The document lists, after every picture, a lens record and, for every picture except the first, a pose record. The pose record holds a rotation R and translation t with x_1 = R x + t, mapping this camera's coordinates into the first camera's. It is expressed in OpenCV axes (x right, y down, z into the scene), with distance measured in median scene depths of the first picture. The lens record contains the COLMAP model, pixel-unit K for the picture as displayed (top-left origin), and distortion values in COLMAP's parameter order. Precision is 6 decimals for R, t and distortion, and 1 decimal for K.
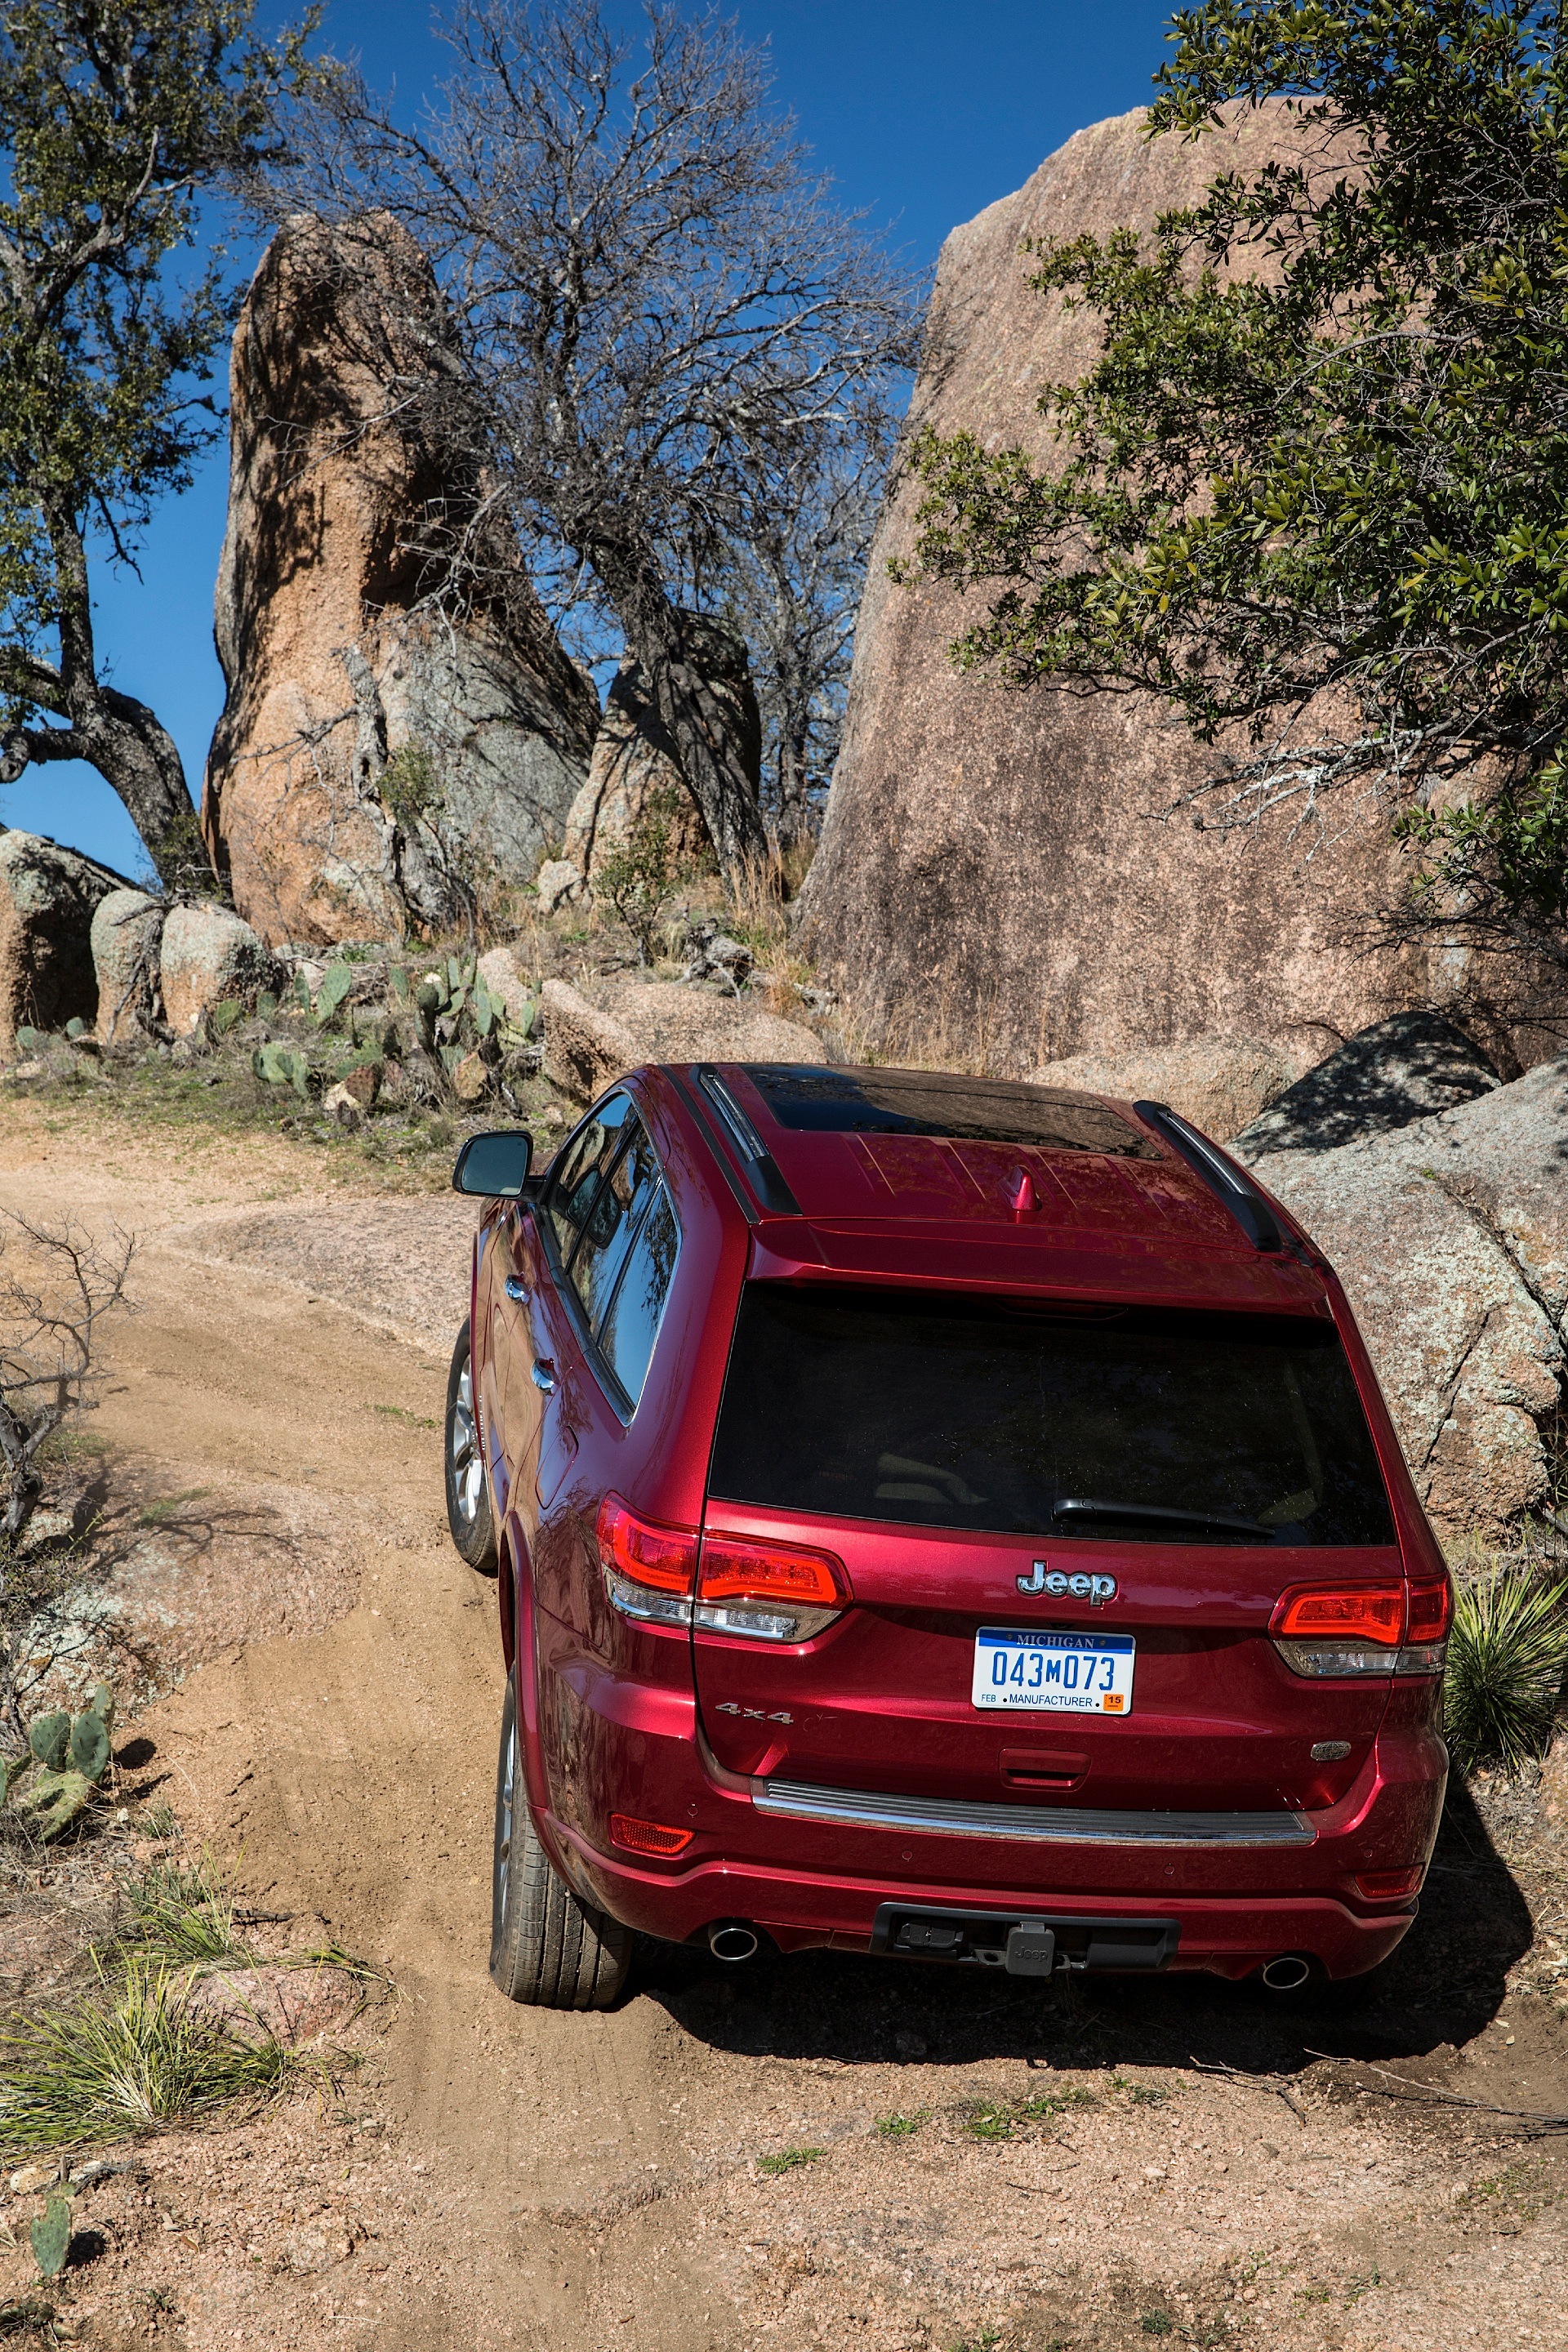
lens RADIAL K [[3850.6, 0, 784.0], [0, 3850.6, 1176.0], [0, 0, 1]] dist [0.149157, 0.188946]
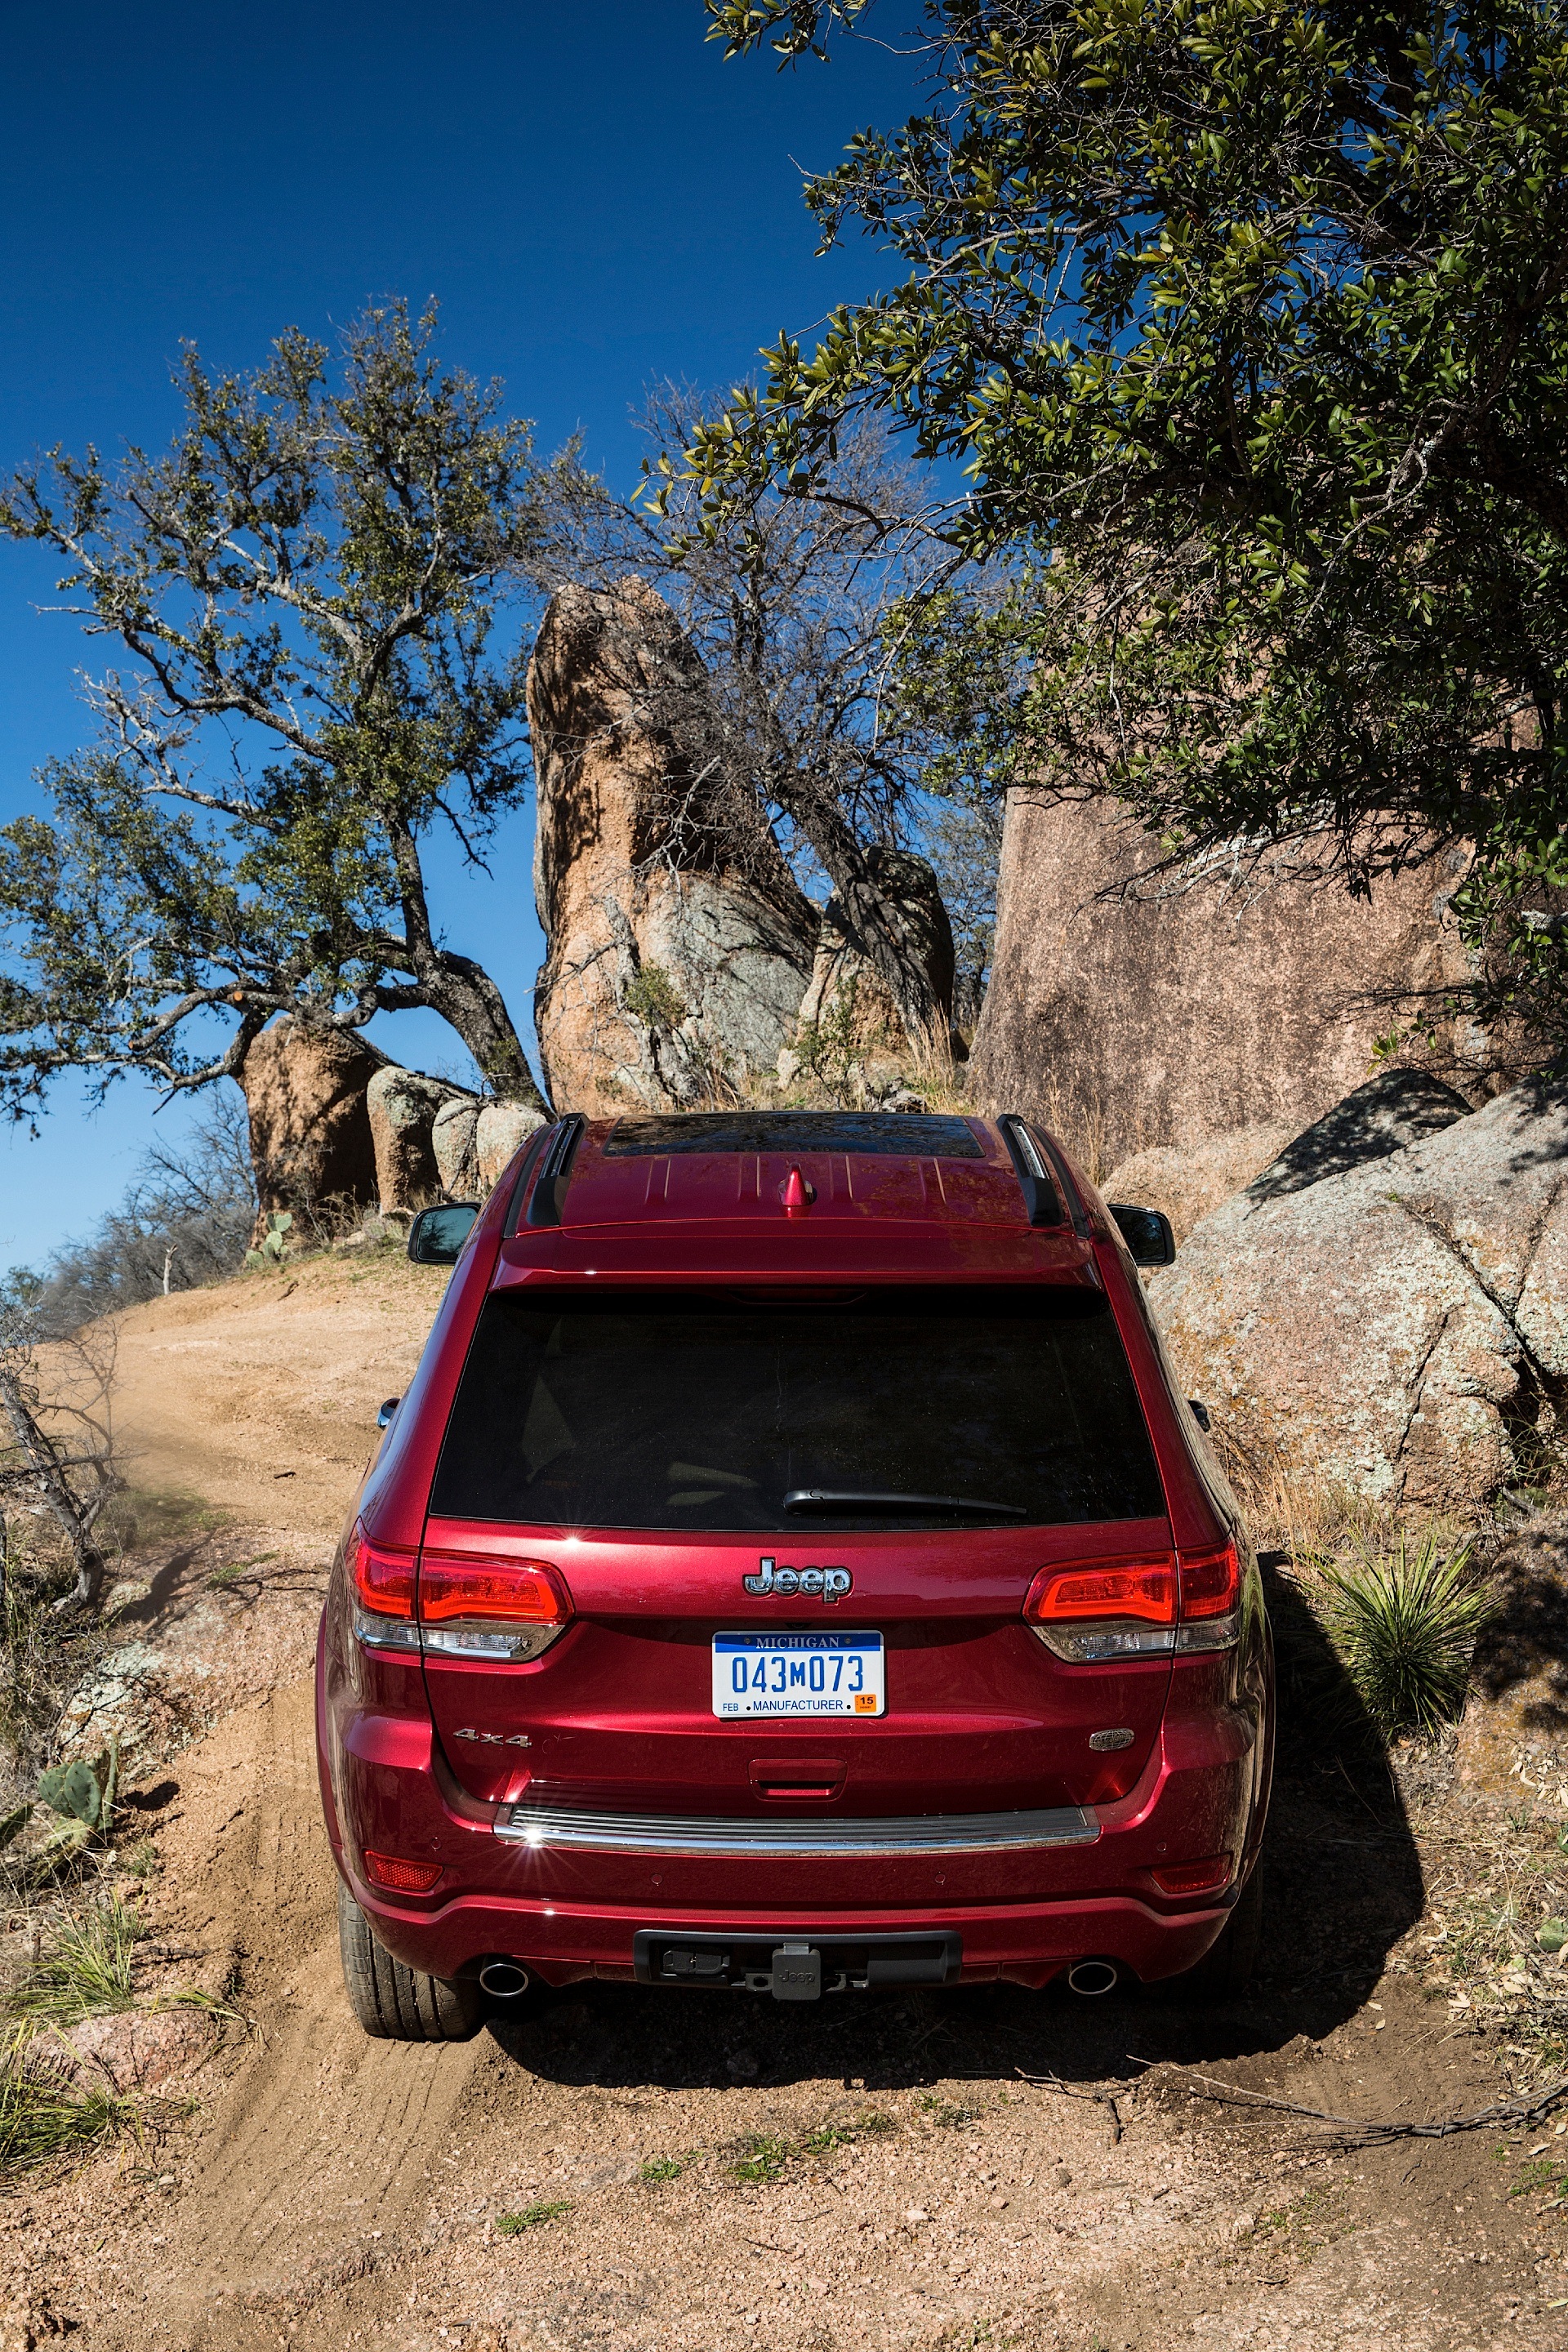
lens RADIAL K [[2728.0, 0, 784.0], [0, 2728.0, 1176.0], [0, 0, 1]] dist [0.011349, 0.161822]
pose [[0.987762, -0.085379, -0.130526, 0.101097], [0.077893, 0.995067, -0.061432, 0.029426], [0.135127, 0.050513, 0.989540, 0.205535]]
